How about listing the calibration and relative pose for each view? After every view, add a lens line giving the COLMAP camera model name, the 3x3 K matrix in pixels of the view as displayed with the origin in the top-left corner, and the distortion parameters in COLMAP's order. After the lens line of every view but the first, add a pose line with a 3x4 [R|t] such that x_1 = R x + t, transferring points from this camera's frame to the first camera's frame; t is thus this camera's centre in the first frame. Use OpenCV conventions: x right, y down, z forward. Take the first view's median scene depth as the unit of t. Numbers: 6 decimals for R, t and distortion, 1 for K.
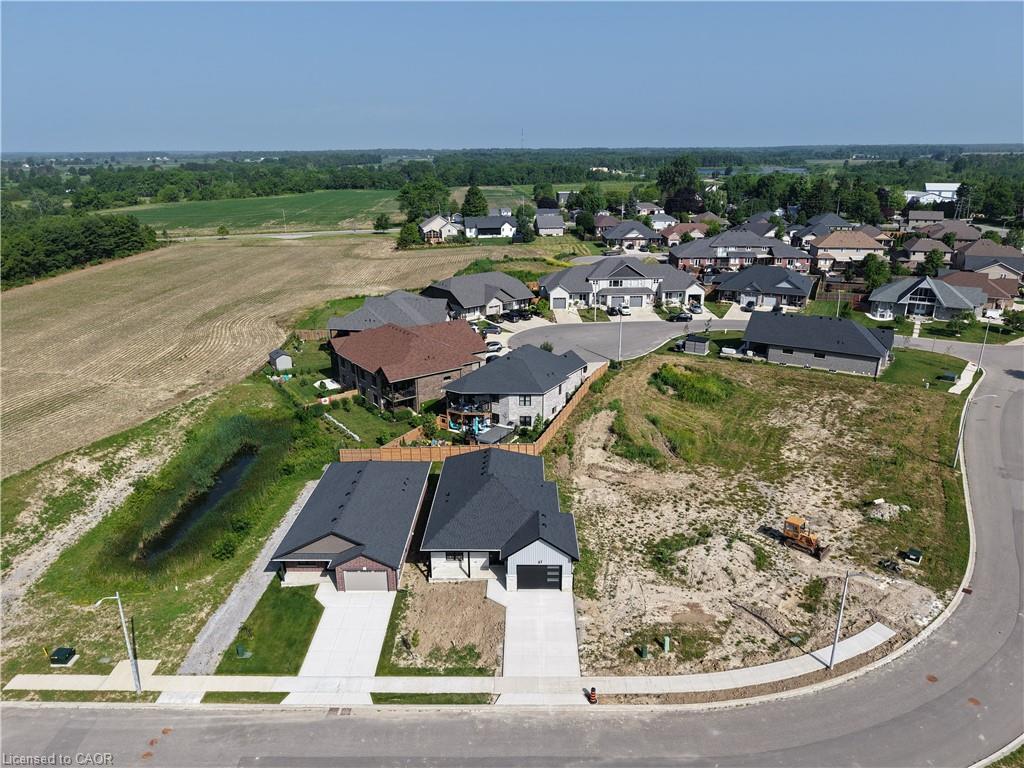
lens RADIAL K [[684.6, 0, 513.1], [0, 684.6, 385.0], [0, 0, 1]] dist [0.026818, -0.023068]
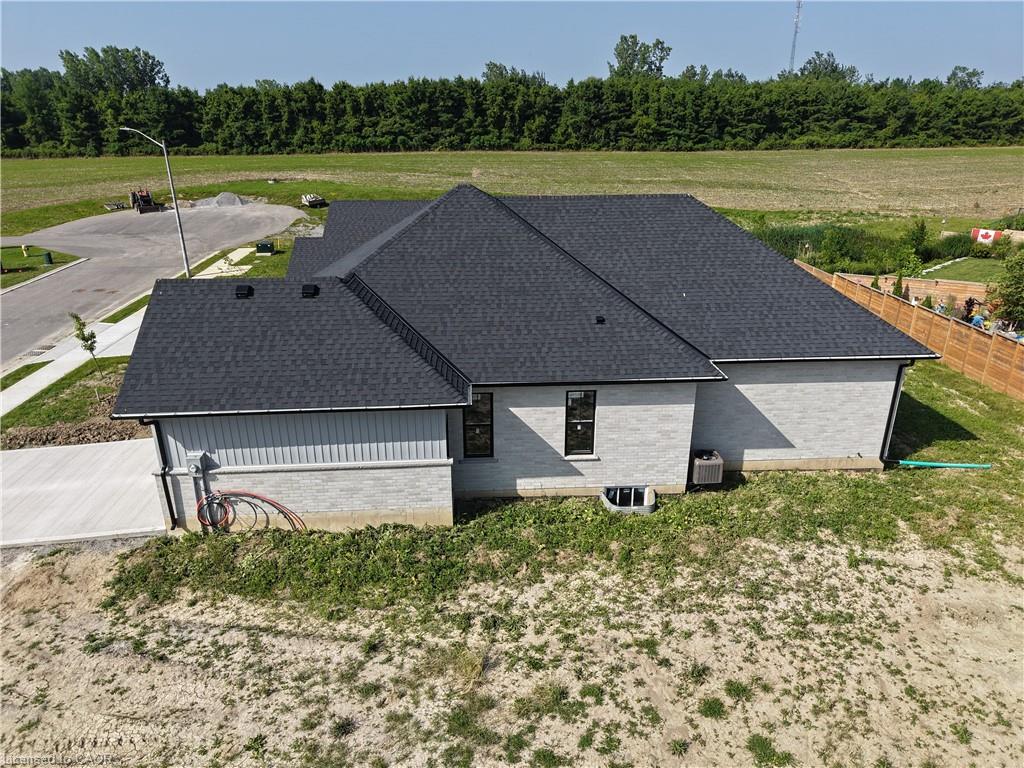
lens RADIAL K [[684.6, 0, 513.1], [0, 684.6, 385.0], [0, 0, 1]] dist [0.026818, -0.023068]
pose [[0.078173, 0.370607, -0.925494, 0.335748], [-0.319087, 0.888801, 0.328962, 0.108784], [0.944496, 0.269597, 0.187736, 1.058438]]
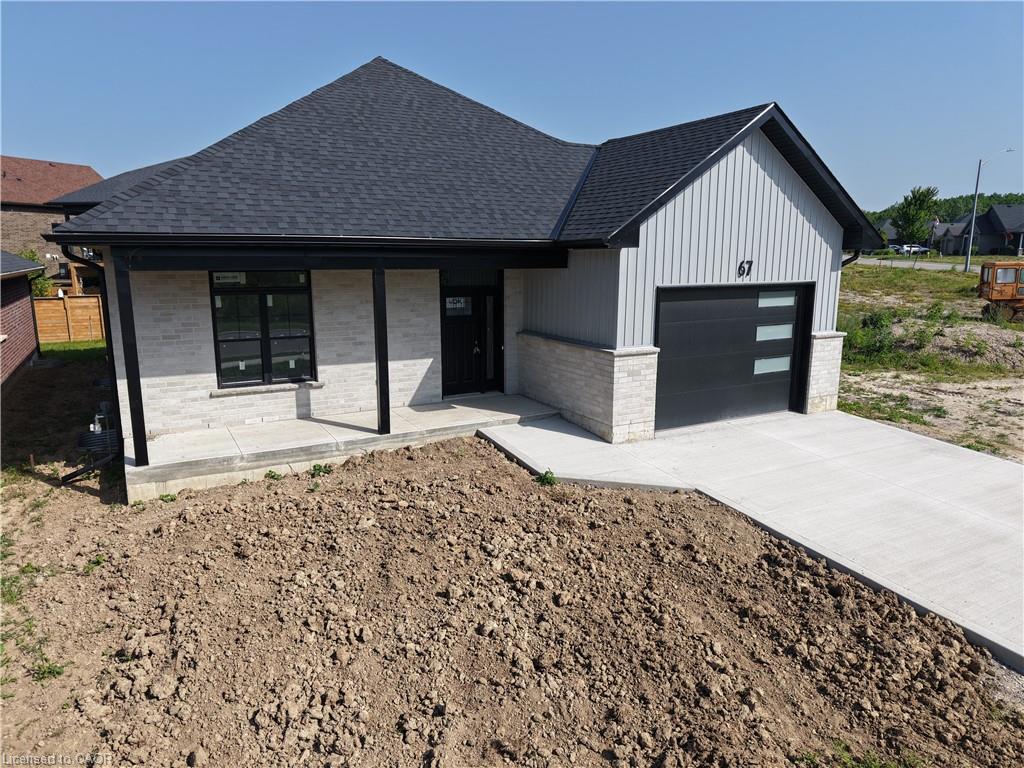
lens RADIAL K [[684.6, 0, 513.1], [0, 684.6, 385.0], [0, 0, 1]] dist [0.026818, -0.023068]
pose [[0.866583, -0.087503, 0.491302, -0.124715], [0.154629, 0.983136, -0.097643, 0.296795], [-0.474472, 0.160585, 0.865499, 0.842234]]
